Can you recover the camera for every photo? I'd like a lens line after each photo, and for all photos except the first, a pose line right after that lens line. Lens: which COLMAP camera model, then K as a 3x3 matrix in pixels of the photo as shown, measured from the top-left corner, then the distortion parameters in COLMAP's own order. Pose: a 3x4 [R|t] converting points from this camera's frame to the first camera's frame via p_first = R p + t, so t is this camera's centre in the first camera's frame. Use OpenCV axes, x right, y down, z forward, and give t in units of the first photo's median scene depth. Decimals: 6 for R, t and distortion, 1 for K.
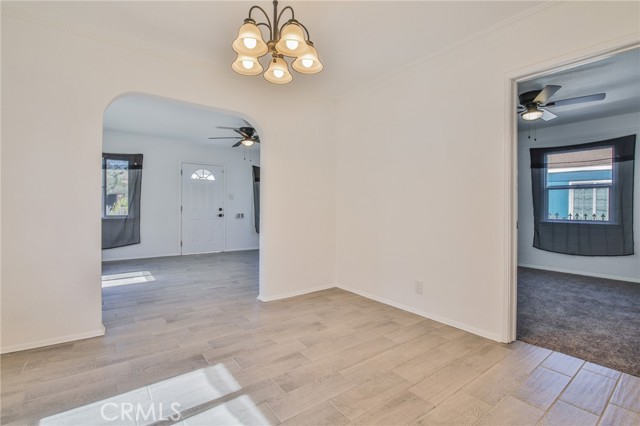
lens RADIAL K [[292.1, 0, 321.2], [0, 292.1, 209.2], [0, 0, 1]] dist [-0.007571, -0.007044]
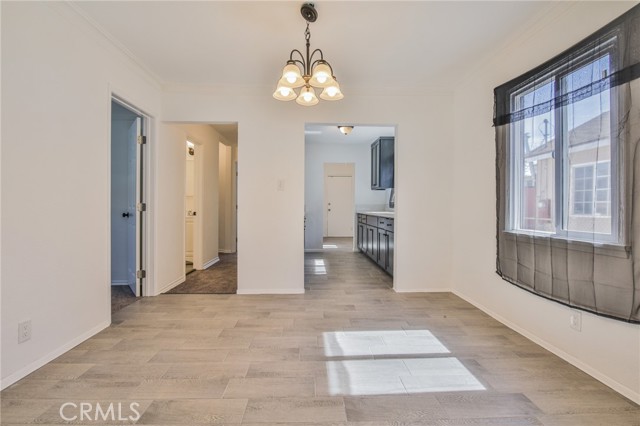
lens RADIAL K [[292.1, 0, 321.2], [0, 292.1, 209.2], [0, 0, 1]] dist [-0.007571, -0.007044]
pose [[-0.822420, -0.014401, 0.568699, -0.810886], [-0.007195, 0.999863, 0.014914, -0.009750], [-0.568835, 0.008174, -0.822411, 1.745799]]
